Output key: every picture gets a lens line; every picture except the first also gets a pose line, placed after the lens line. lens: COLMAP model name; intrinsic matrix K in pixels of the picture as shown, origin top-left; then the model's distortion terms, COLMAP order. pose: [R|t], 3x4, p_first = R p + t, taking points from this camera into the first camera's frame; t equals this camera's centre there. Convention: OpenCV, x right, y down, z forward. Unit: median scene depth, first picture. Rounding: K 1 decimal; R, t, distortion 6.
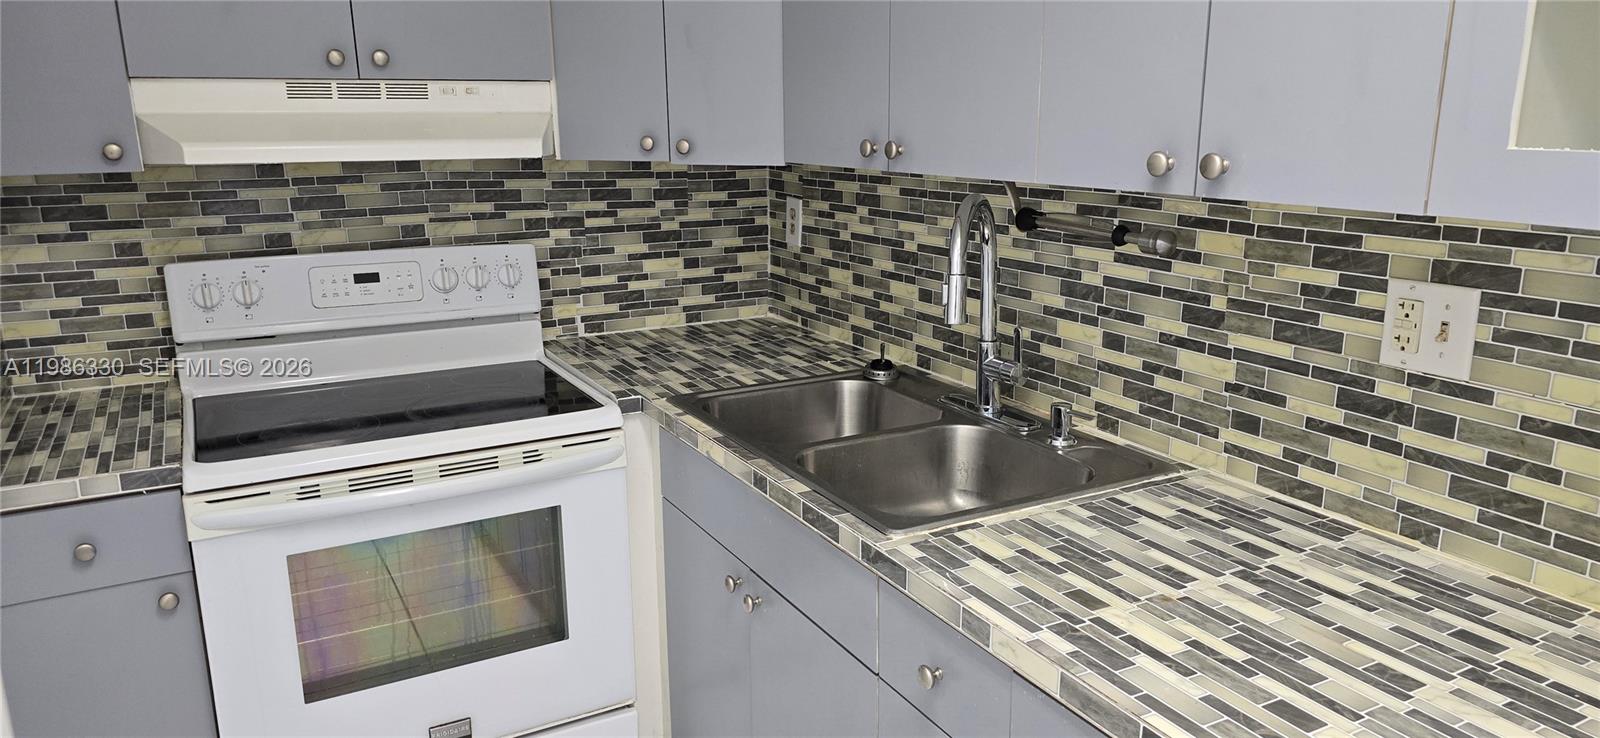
lens RADIAL K [[1068.3, 0, 805.2], [0, 1068.3, 373.4], [0, 0, 1]] dist [0.063397, -0.064347]
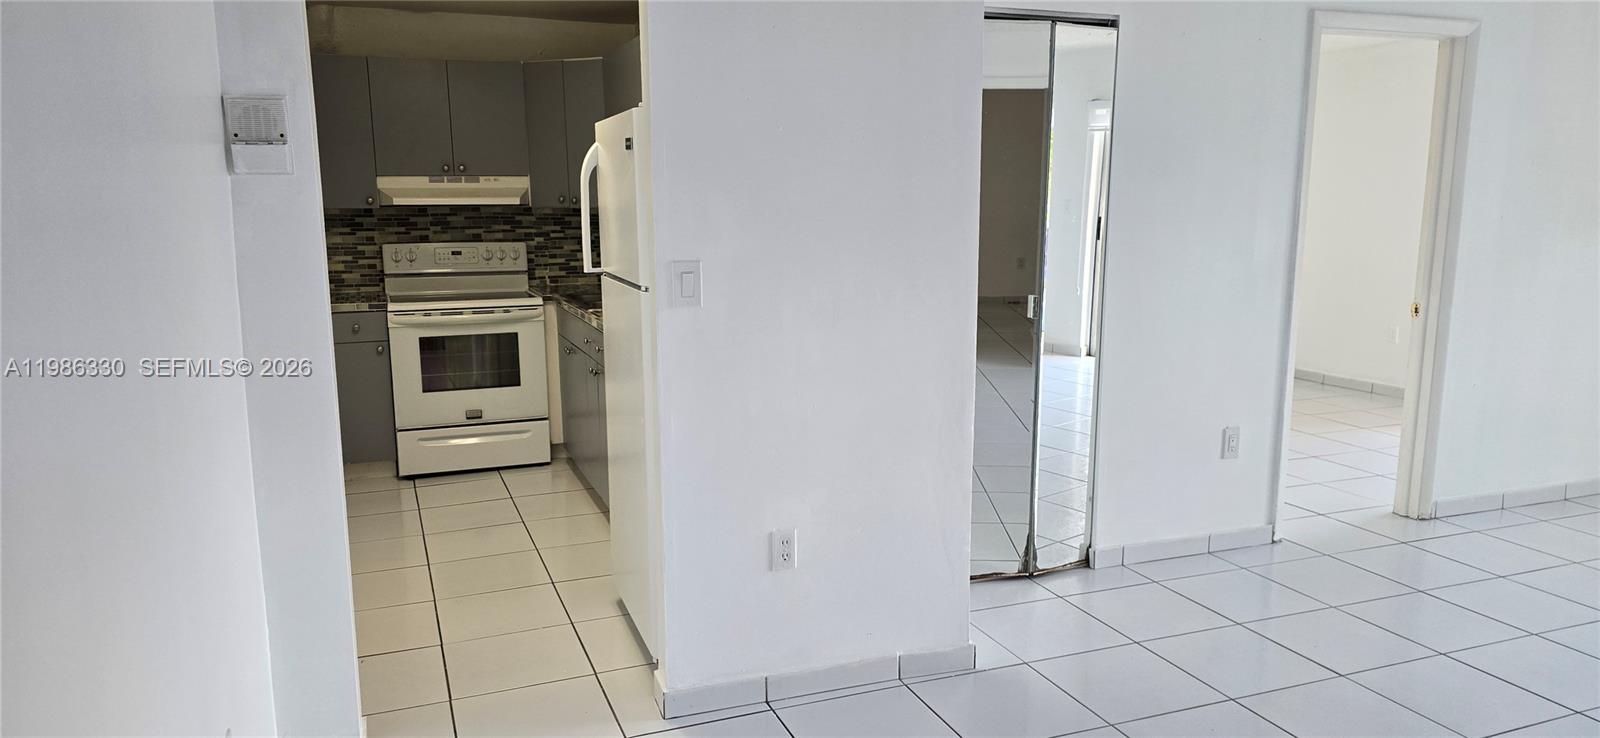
lens RADIAL K [[1068.3, 0, 801.7], [0, 1068.3, 373.6], [0, 0, 1]] dist [0.063397, -0.064347]
pose [[0.991298, 0.019064, -0.130251, 0.775392], [-0.028977, 0.996790, -0.074638, 0.381536], [0.128410, 0.077763, 0.988668, -1.451440]]
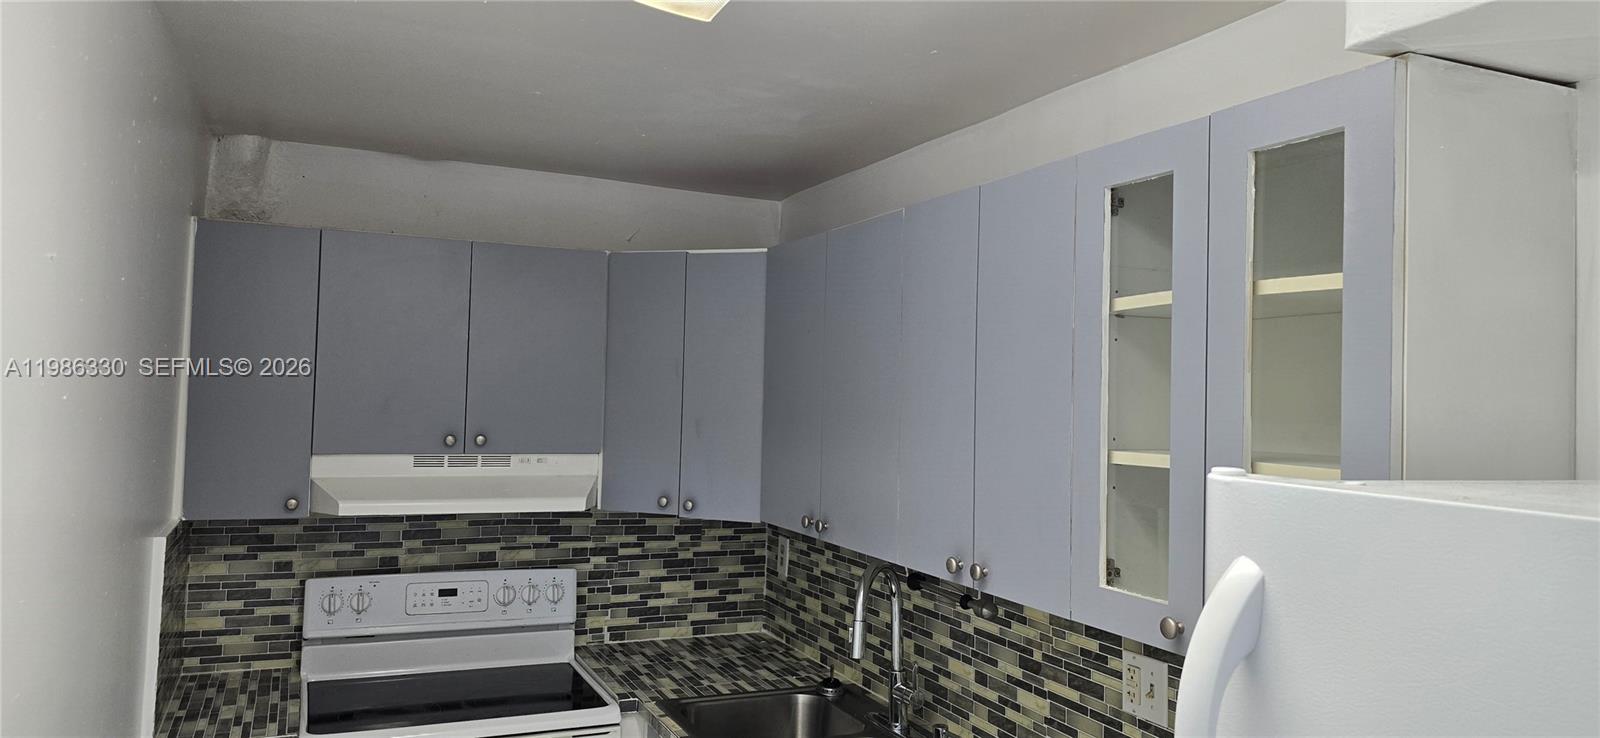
lens RADIAL K [[1068.3, 0, 793.9], [0, 1068.3, 353.9], [0, 0, 1]] dist [0.063397, -0.064347]
pose [[0.995726, 0.030697, -0.087104, 0.132011], [-0.053917, 0.958954, -0.278390, -0.025977], [0.074983, 0.281896, 0.956510, -0.340078]]
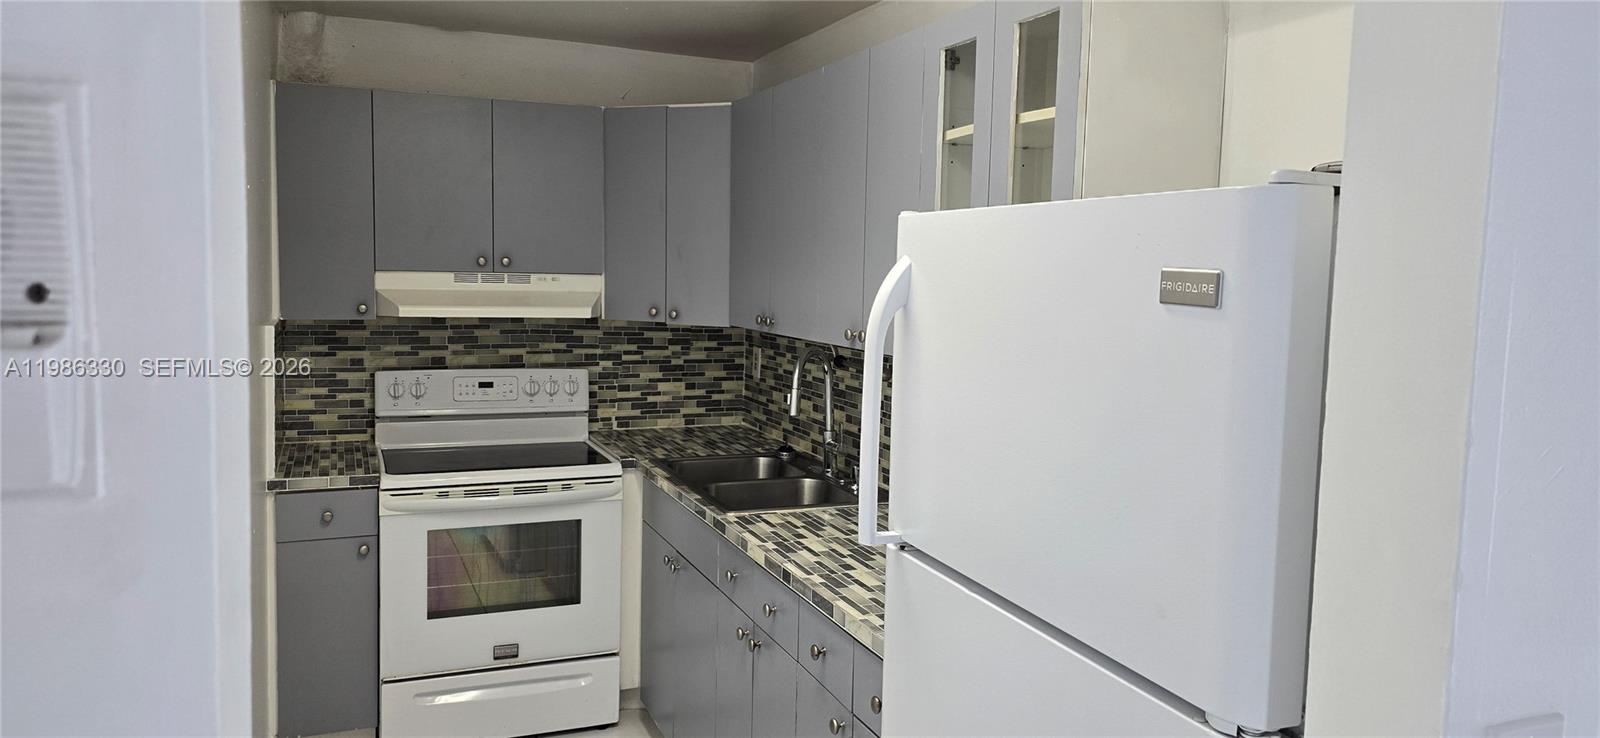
lens RADIAL K [[1068.3, 0, 793.0], [0, 1068.3, 352.4], [0, 0, 1]] dist [0.063397, -0.064347]
pose [[0.993052, 0.036587, -0.111847, 0.268415], [-0.054275, 0.985715, -0.159439, 0.108933], [0.104416, 0.164402, 0.980851, -0.634469]]
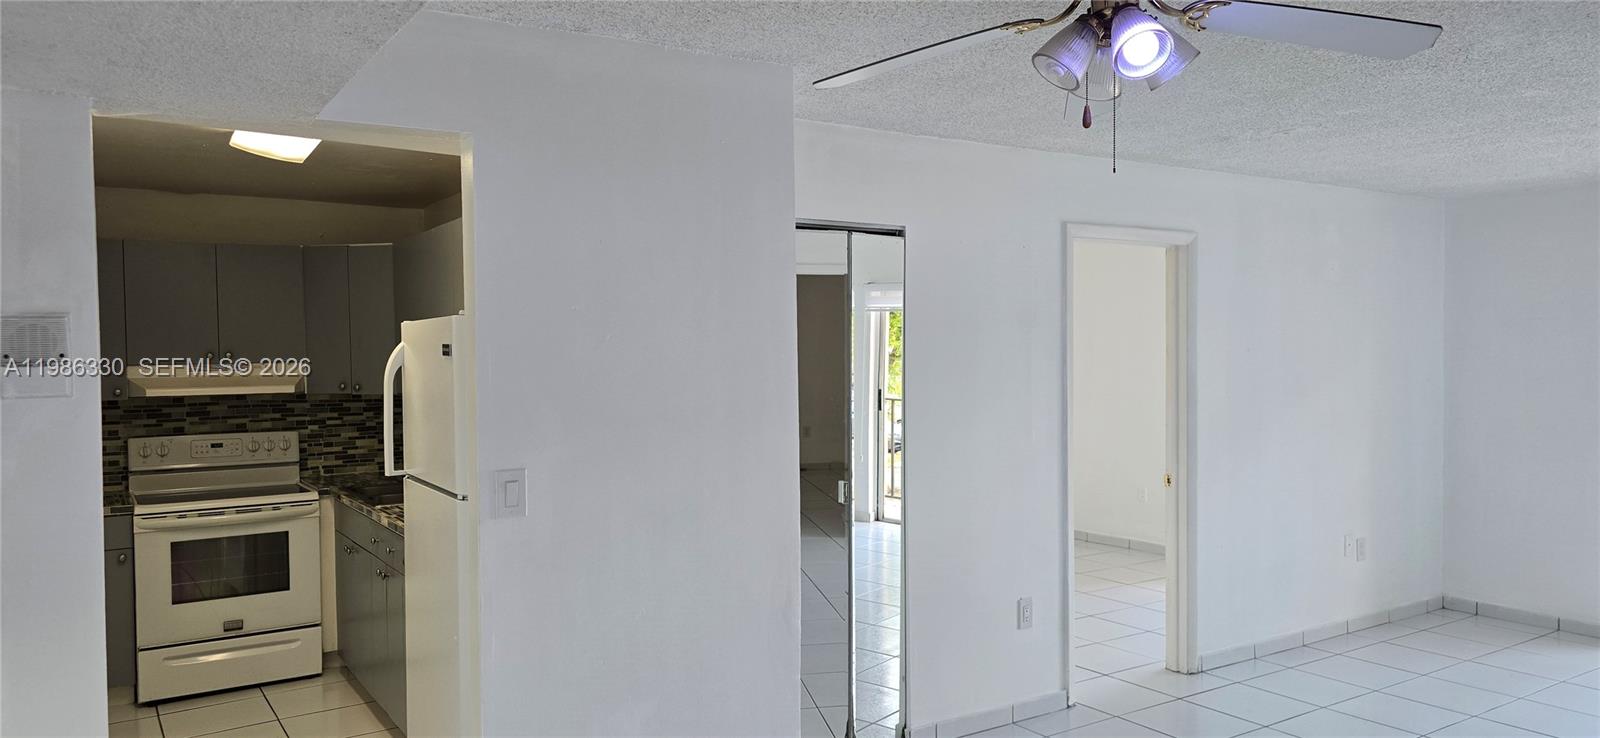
lens RADIAL K [[1068.3, 0, 808.3], [0, 1068.3, 373.4], [0, 0, 1]] dist [0.063397, -0.064347]
pose [[0.996525, -0.011309, 0.082526, 0.714548], [0.029376, 0.974799, -0.221144, 0.333810], [-0.077946, 0.222800, 0.971743, -1.486008]]
